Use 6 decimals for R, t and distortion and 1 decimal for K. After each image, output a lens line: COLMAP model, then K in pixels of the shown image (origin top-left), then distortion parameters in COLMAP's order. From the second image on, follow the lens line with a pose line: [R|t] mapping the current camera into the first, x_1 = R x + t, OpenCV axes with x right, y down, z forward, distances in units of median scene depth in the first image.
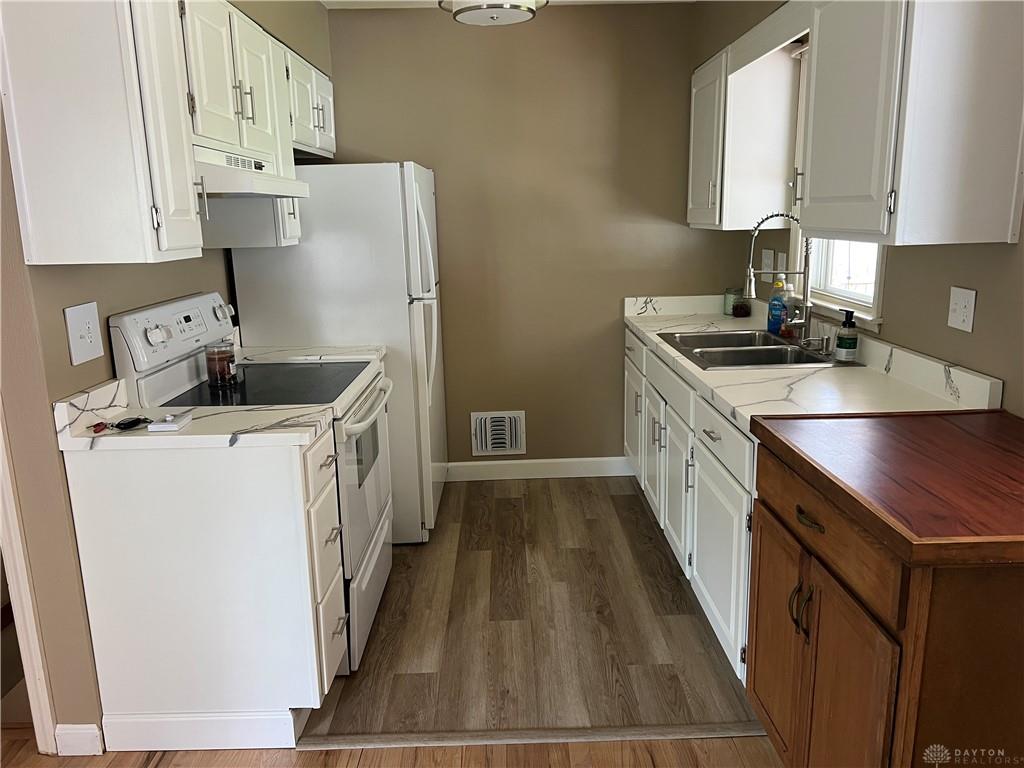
lens RADIAL K [[776.1, 0, 511.9], [0, 776.1, 387.7], [0, 0, 1]] dist [0.078249, -0.078557]
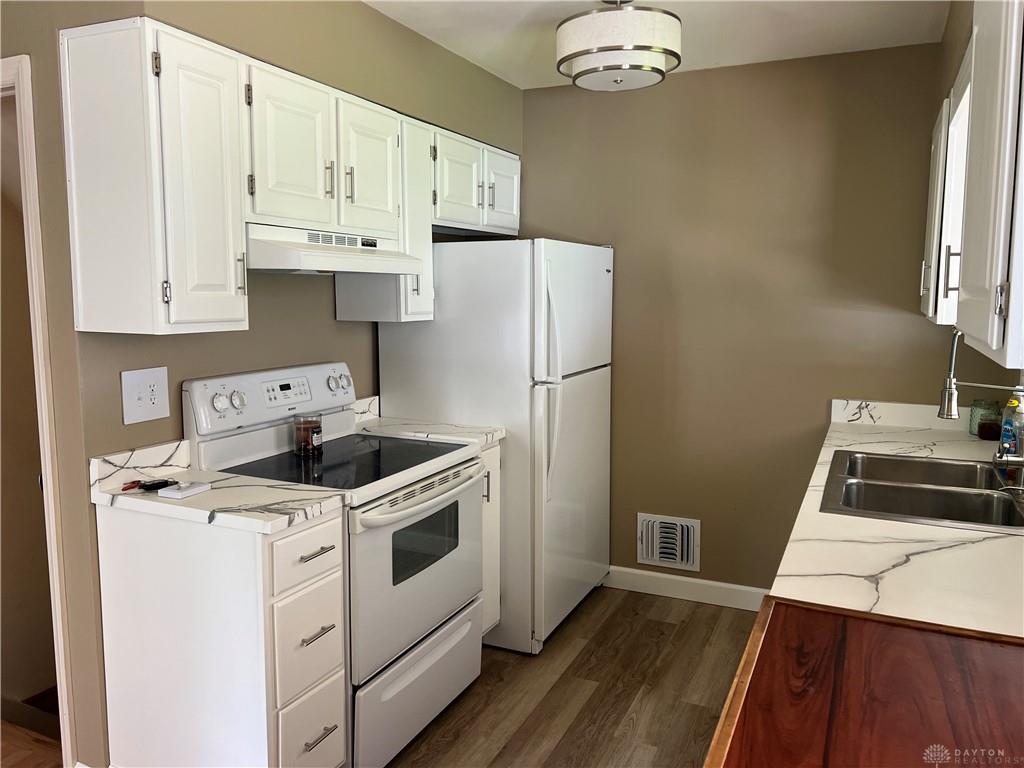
lens RADIAL K [[776.1, 0, 519.5], [0, 776.1, 382.4], [0, 0, 1]] dist [0.078249, -0.078557]
pose [[0.900306, 0.077651, -0.428276, 0.262837], [-0.118186, 0.990602, -0.068839, -0.051394], [0.418906, 0.112592, 0.901022, 0.173483]]
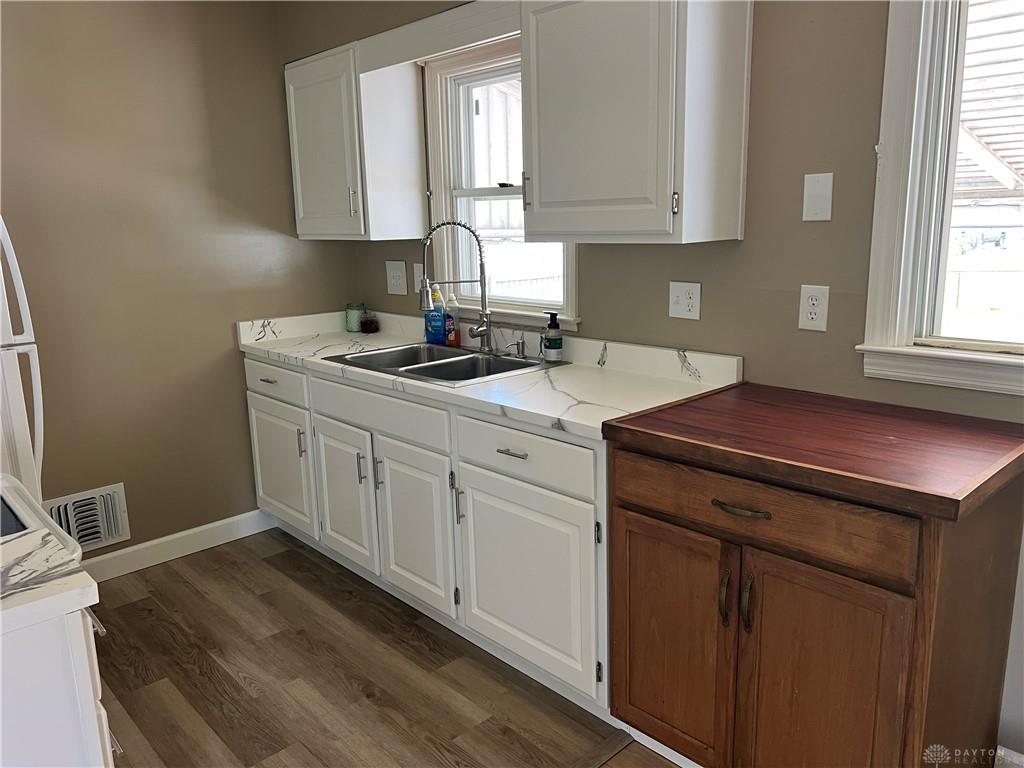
lens RADIAL K [[776.1, 0, 513.4], [0, 776.1, 384.0], [0, 0, 1]] dist [0.078249, -0.078557]
pose [[0.738699, -0.134948, 0.660388, -0.265159], [0.155831, 0.987402, 0.027463, -0.035985], [-0.655775, 0.082622, 0.750422, 0.233818]]
